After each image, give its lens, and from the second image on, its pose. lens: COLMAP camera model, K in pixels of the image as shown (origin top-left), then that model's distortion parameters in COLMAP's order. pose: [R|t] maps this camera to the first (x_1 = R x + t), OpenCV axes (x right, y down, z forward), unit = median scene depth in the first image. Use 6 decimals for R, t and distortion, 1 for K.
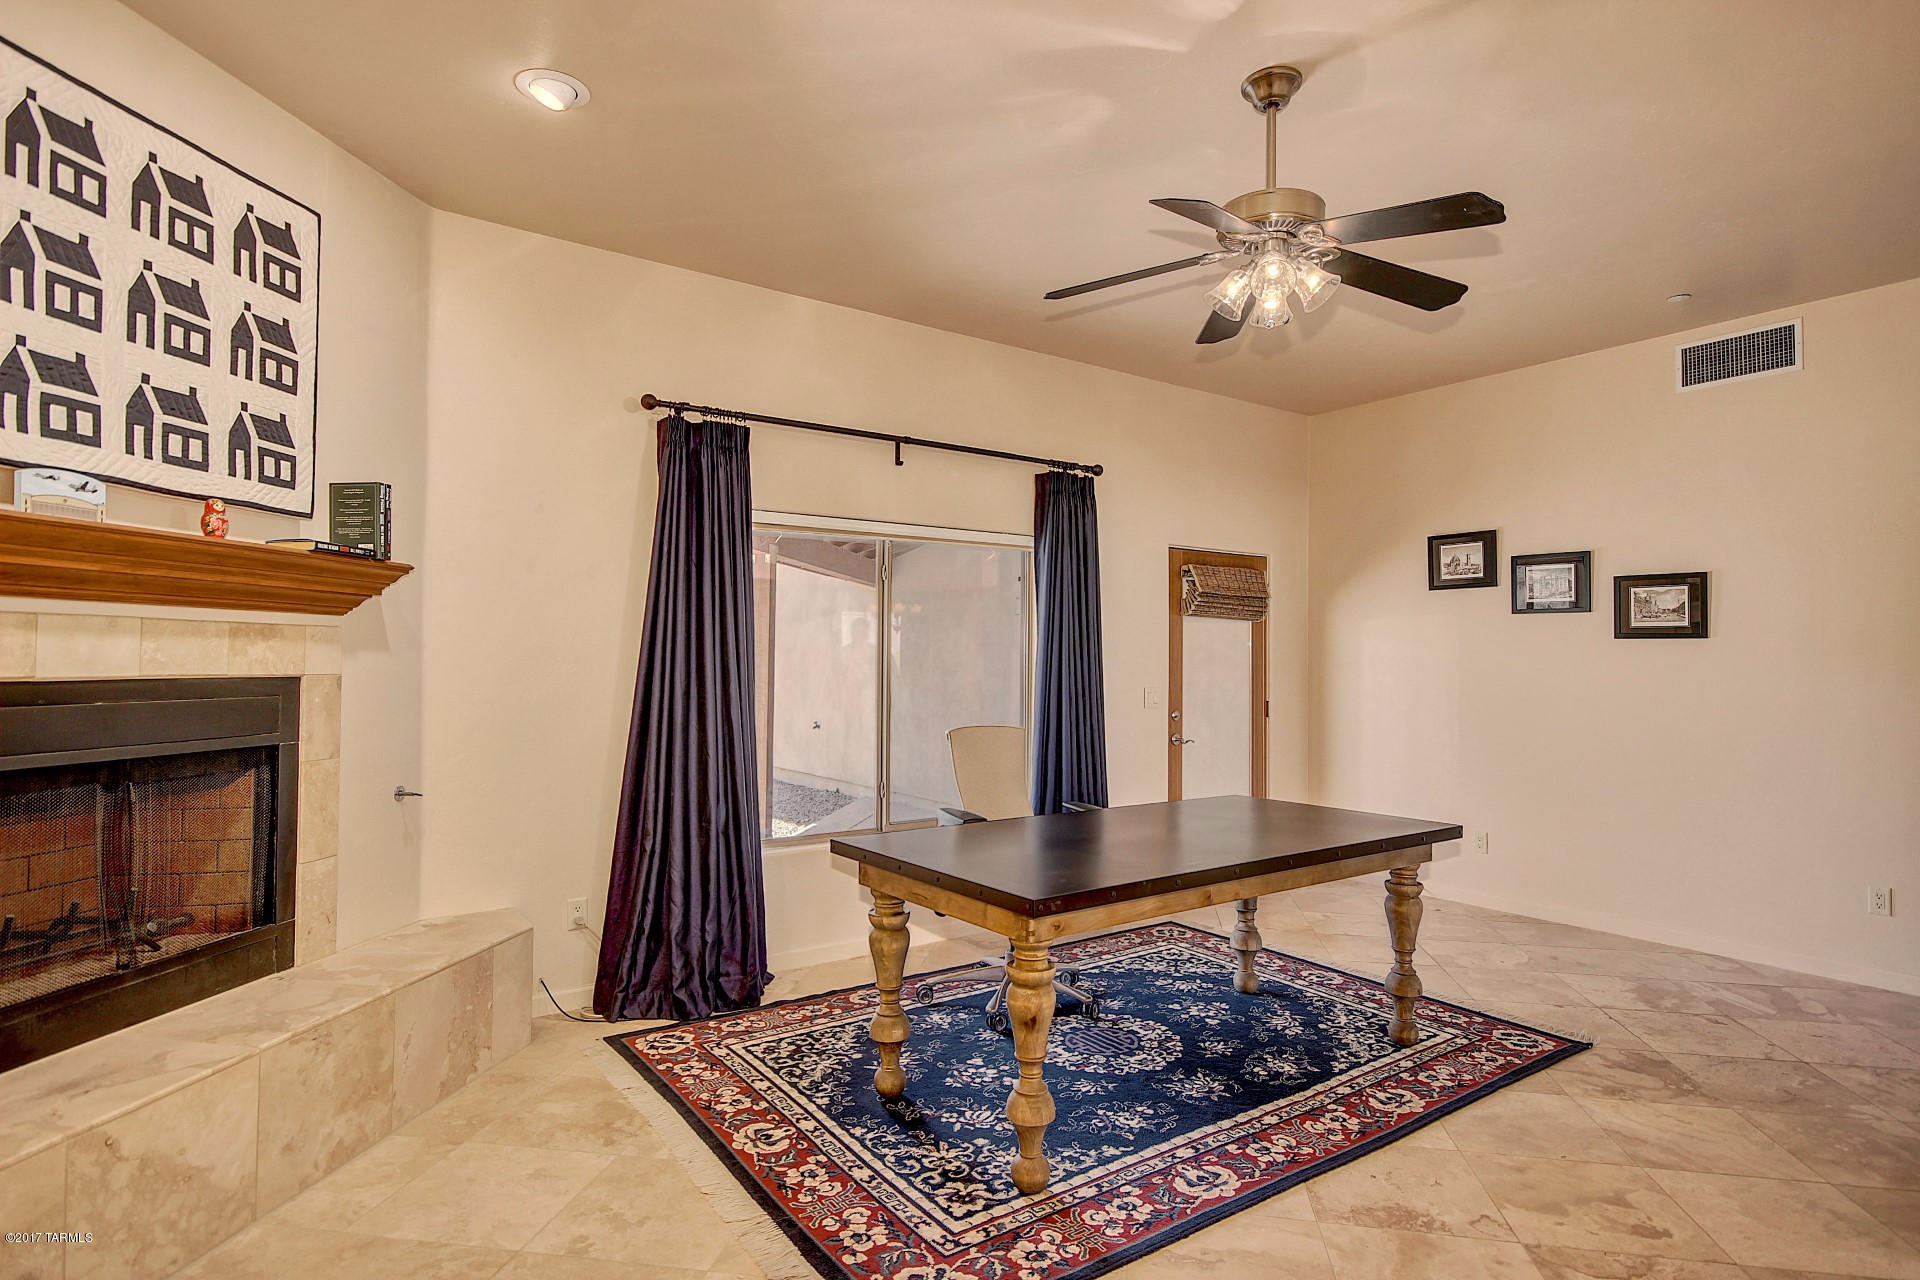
lens RADIAL K [[1026.5, 0, 960.0], [0, 1026.5, 640.0], [0, 0, 1]] dist [0.021276, 0.001592]
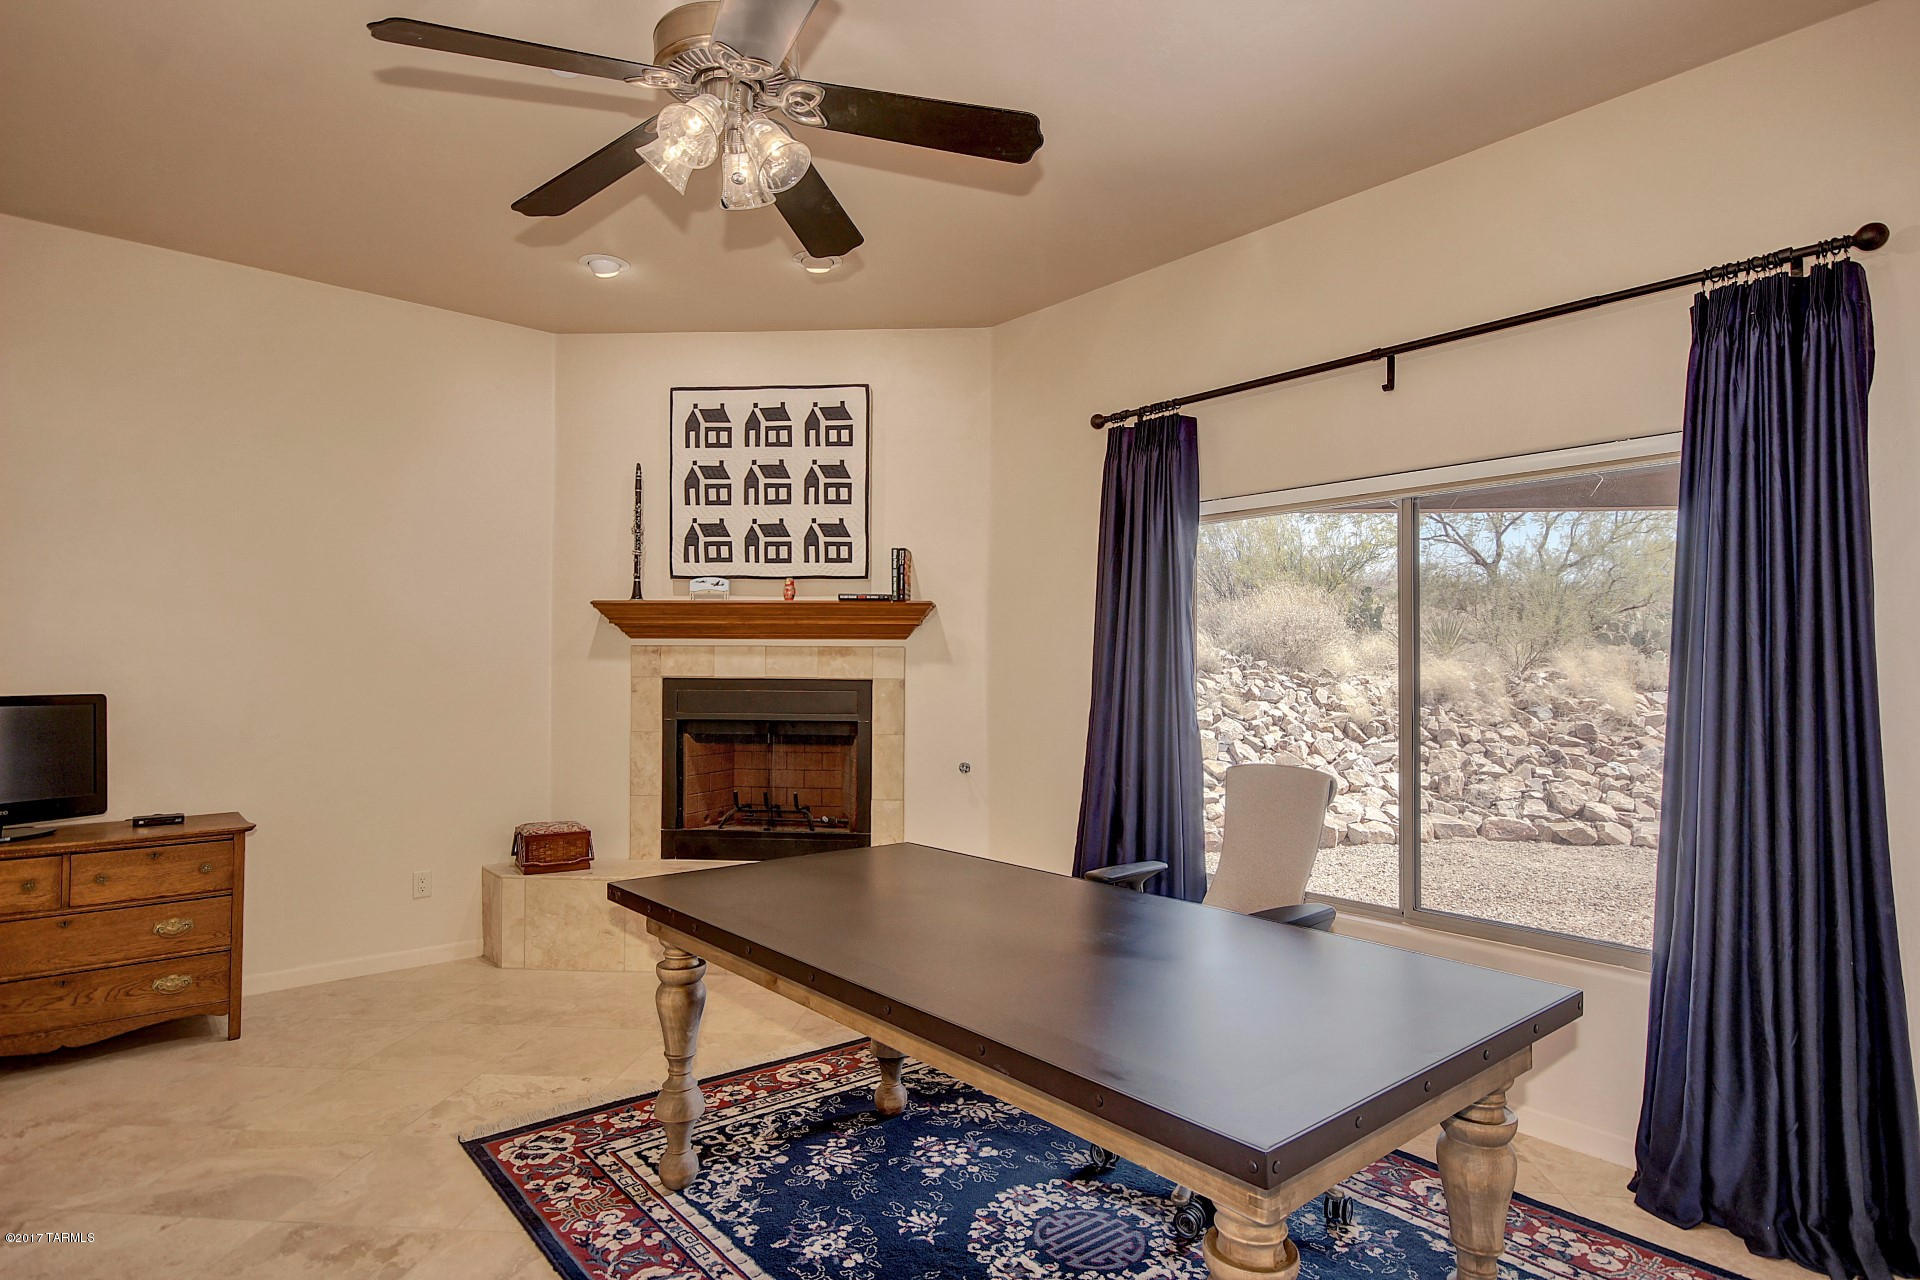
lens RADIAL K [[1037.5, 0, 959.2], [0, 1037.5, 647.4], [0, 0, 1]] dist [0.011803, 0.000080]
pose [[0.078698, -0.024213, -0.996604, 1.021118], [0.013048, 0.999644, -0.023257, 0.026897], [0.996813, -0.011173, 0.078986, 1.089850]]
